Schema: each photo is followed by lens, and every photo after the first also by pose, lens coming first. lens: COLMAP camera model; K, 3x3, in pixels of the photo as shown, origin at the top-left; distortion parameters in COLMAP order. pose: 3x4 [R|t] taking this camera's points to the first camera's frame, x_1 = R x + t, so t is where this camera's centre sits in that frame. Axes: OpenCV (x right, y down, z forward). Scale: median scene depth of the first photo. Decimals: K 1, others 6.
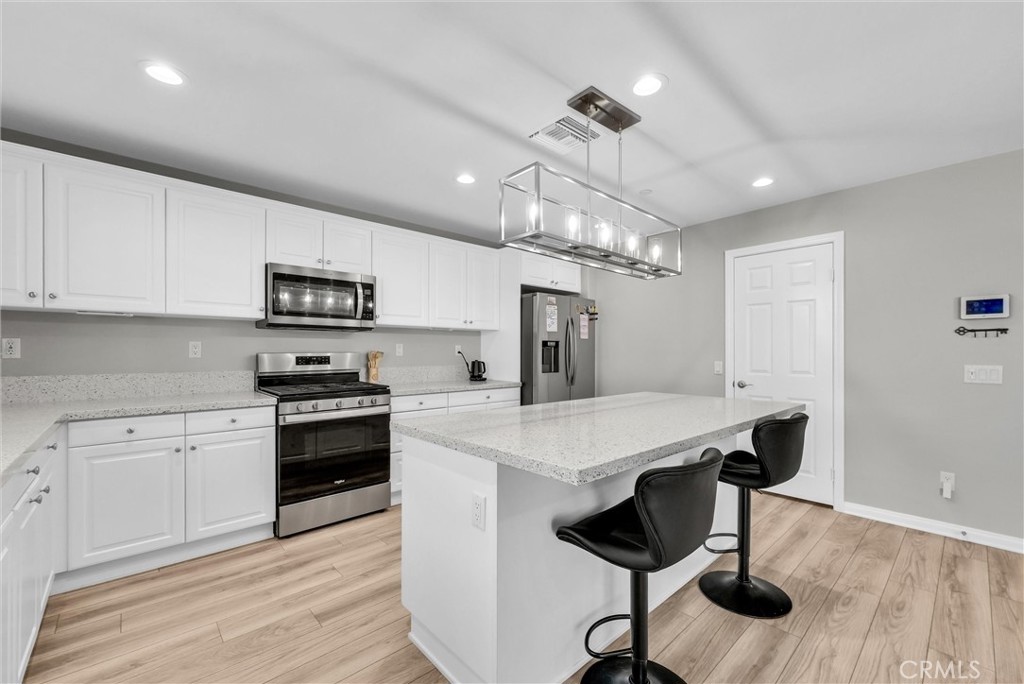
lens RADIAL K [[420.0, 0, 512.4], [0, 420.0, 352.5], [0, 0, 1]] dist [-0.000376, 0.000404]
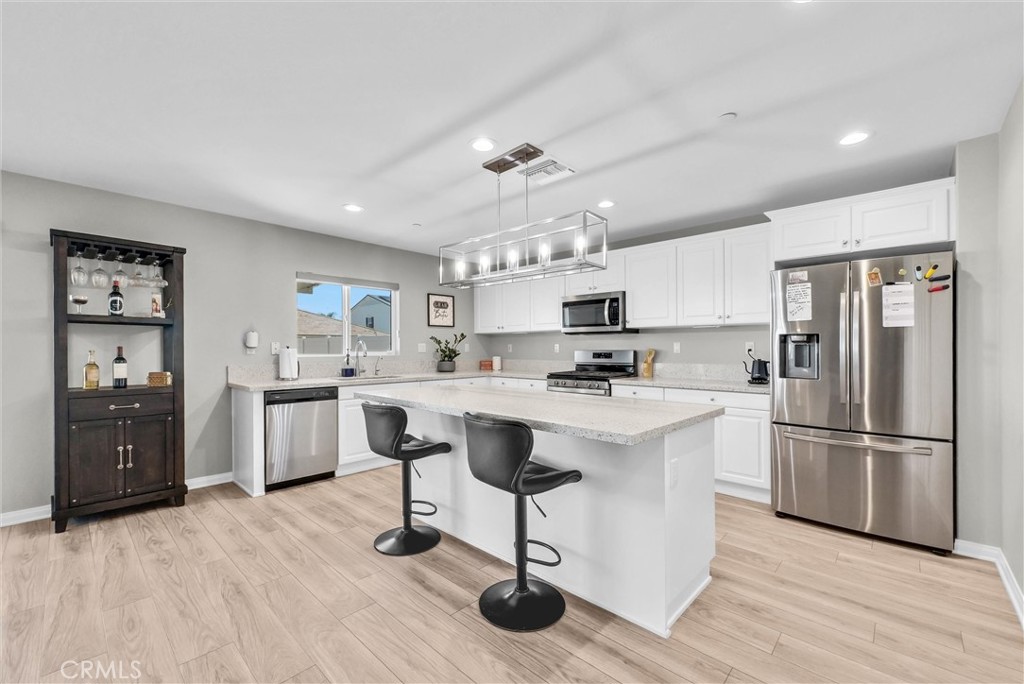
lens RADIAL K [[420.0, 0, 507.5], [0, 420.0, 351.3], [0, 0, 1]] dist [-0.000376, 0.000404]
pose [[0.069217, 0.003218, -0.997596, 0.979560], [-0.000918, 0.999995, 0.003162, 0.000051], [0.997601, 0.000697, 0.069220, 0.591936]]
